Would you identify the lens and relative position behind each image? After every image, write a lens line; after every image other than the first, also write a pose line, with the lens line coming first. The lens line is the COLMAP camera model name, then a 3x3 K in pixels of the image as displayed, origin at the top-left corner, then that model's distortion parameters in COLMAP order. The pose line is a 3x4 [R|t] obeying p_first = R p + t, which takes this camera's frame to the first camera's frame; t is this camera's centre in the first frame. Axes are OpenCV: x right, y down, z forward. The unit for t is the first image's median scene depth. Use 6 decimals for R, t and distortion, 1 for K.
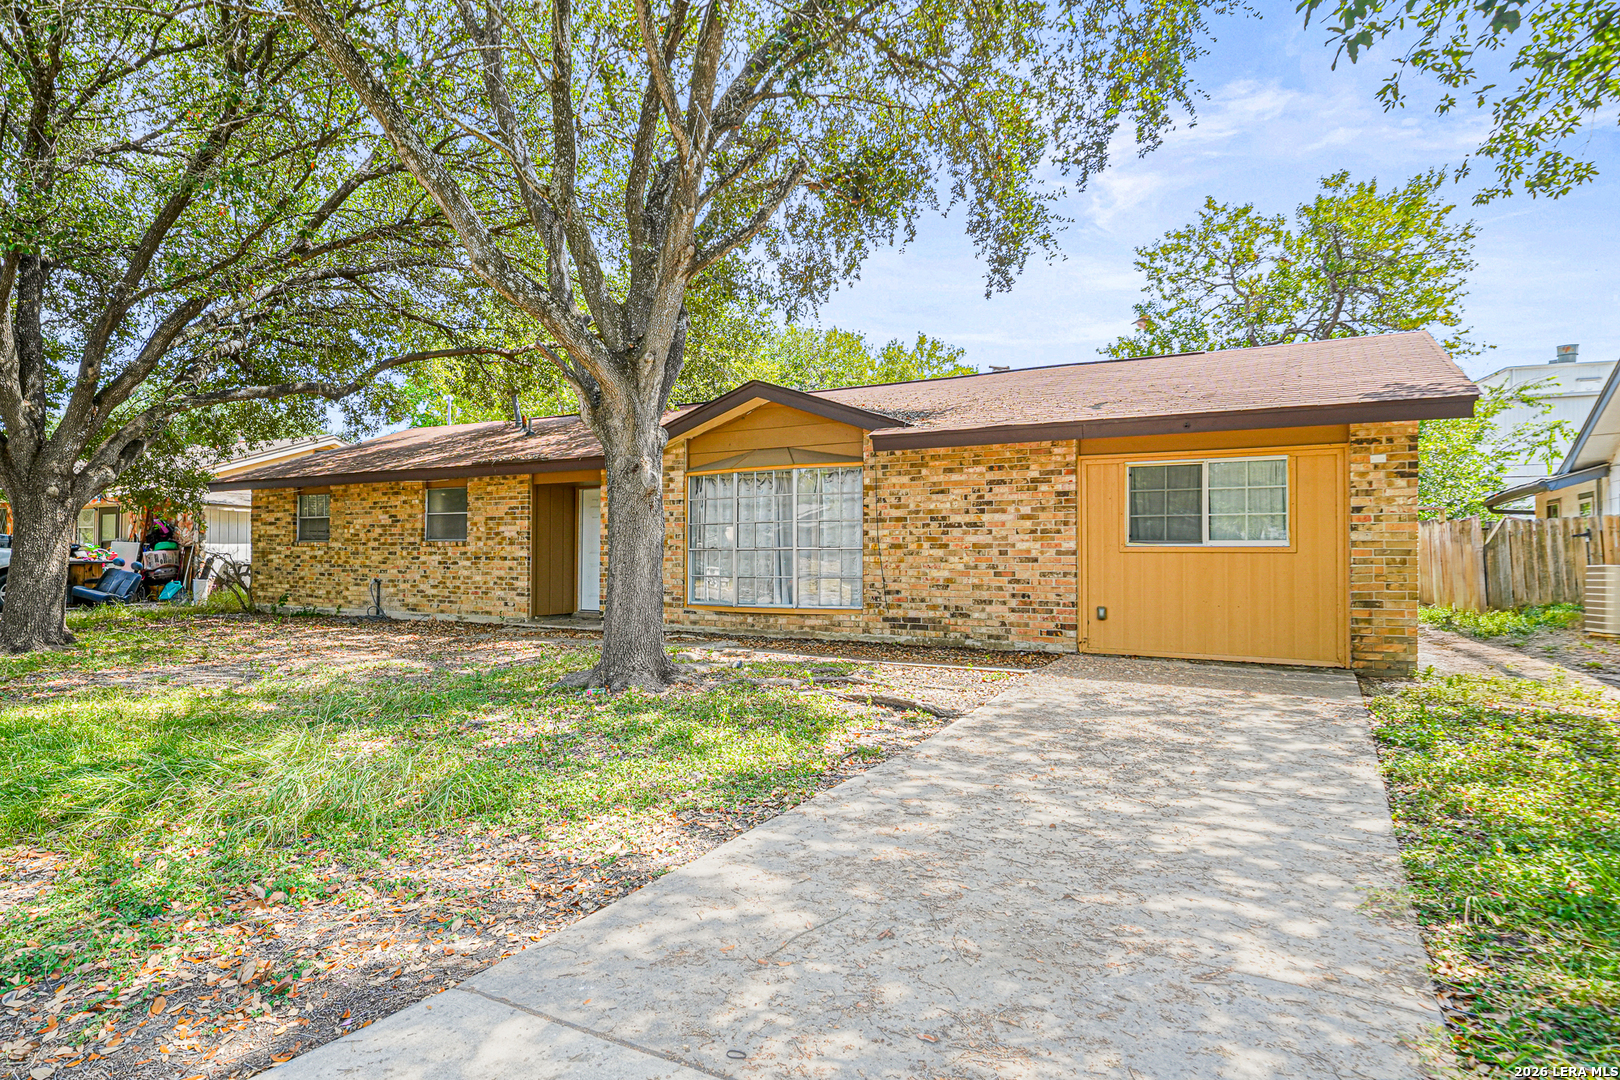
lens RADIAL K [[926.3, 0, 808.8], [0, 926.3, 548.5], [0, 0, 1]] dist [0.008111, 0.000276]
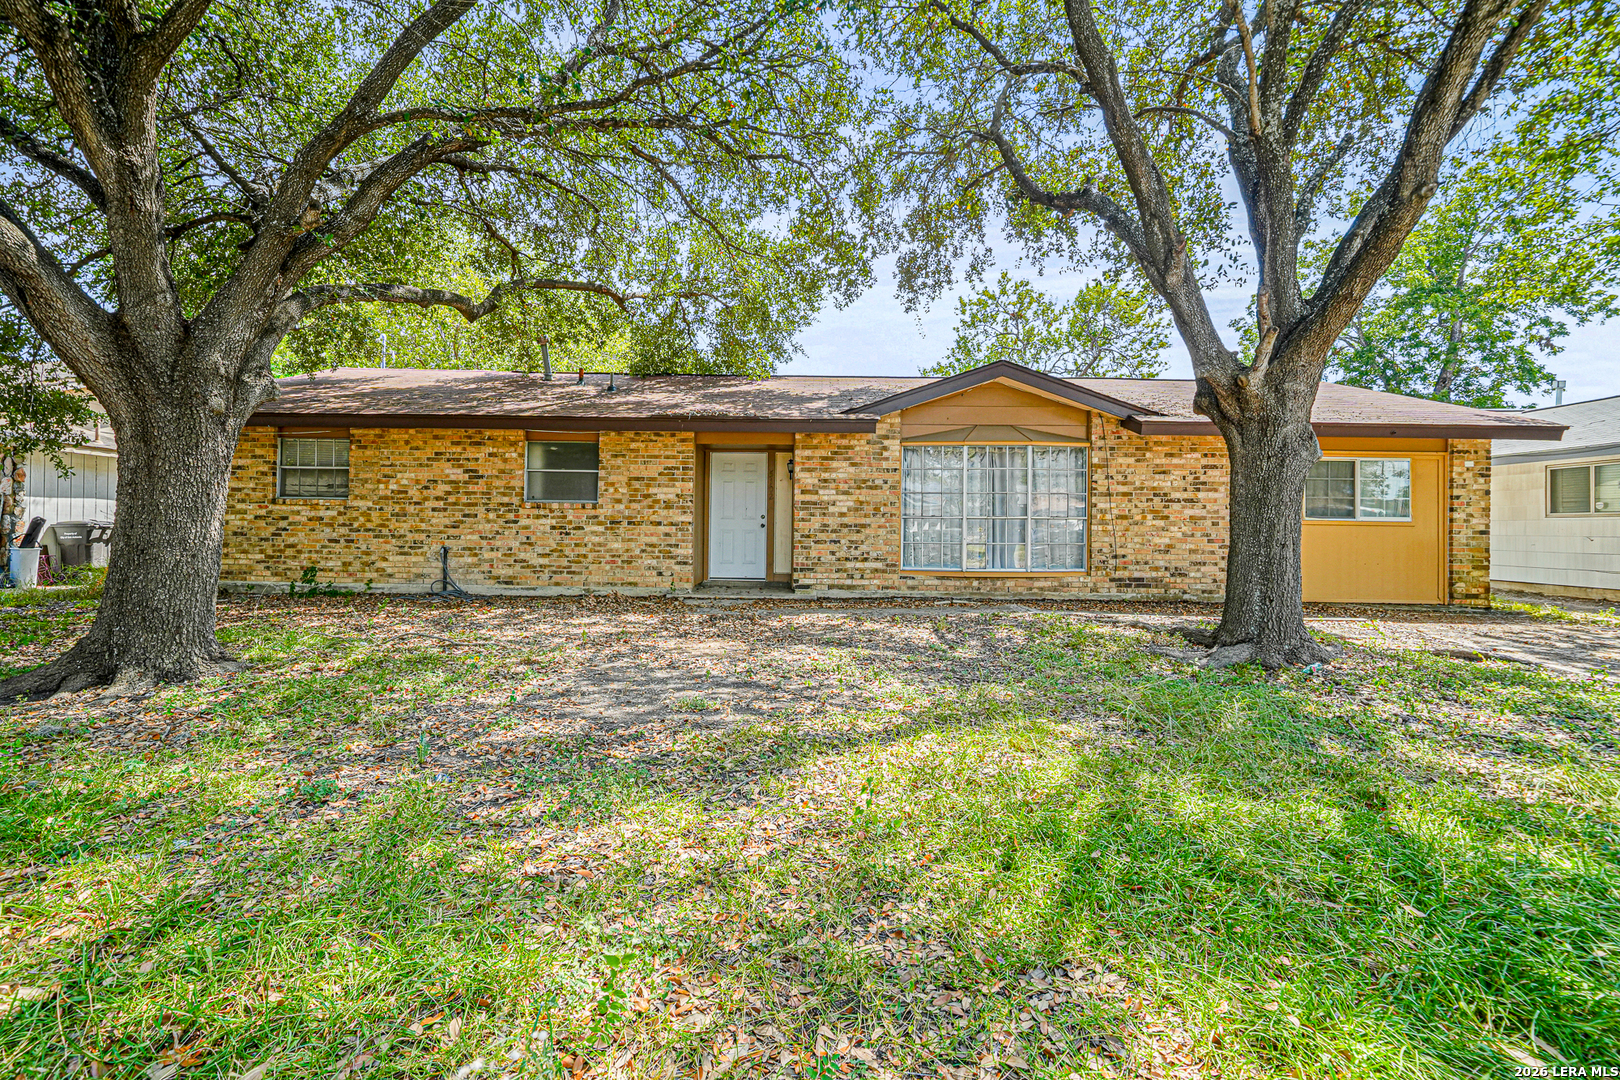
lens RADIAL K [[717.8, 0, 810.2], [0, 717.8, 528.5], [0, 0, 1]] dist [0.008910, 0.000085]
pose [[0.869522, 0.006804, 0.493847, -0.652154], [-0.014033, 0.999842, 0.010932, 0.007013], [-0.493695, -0.016436, 0.869480, 0.377837]]
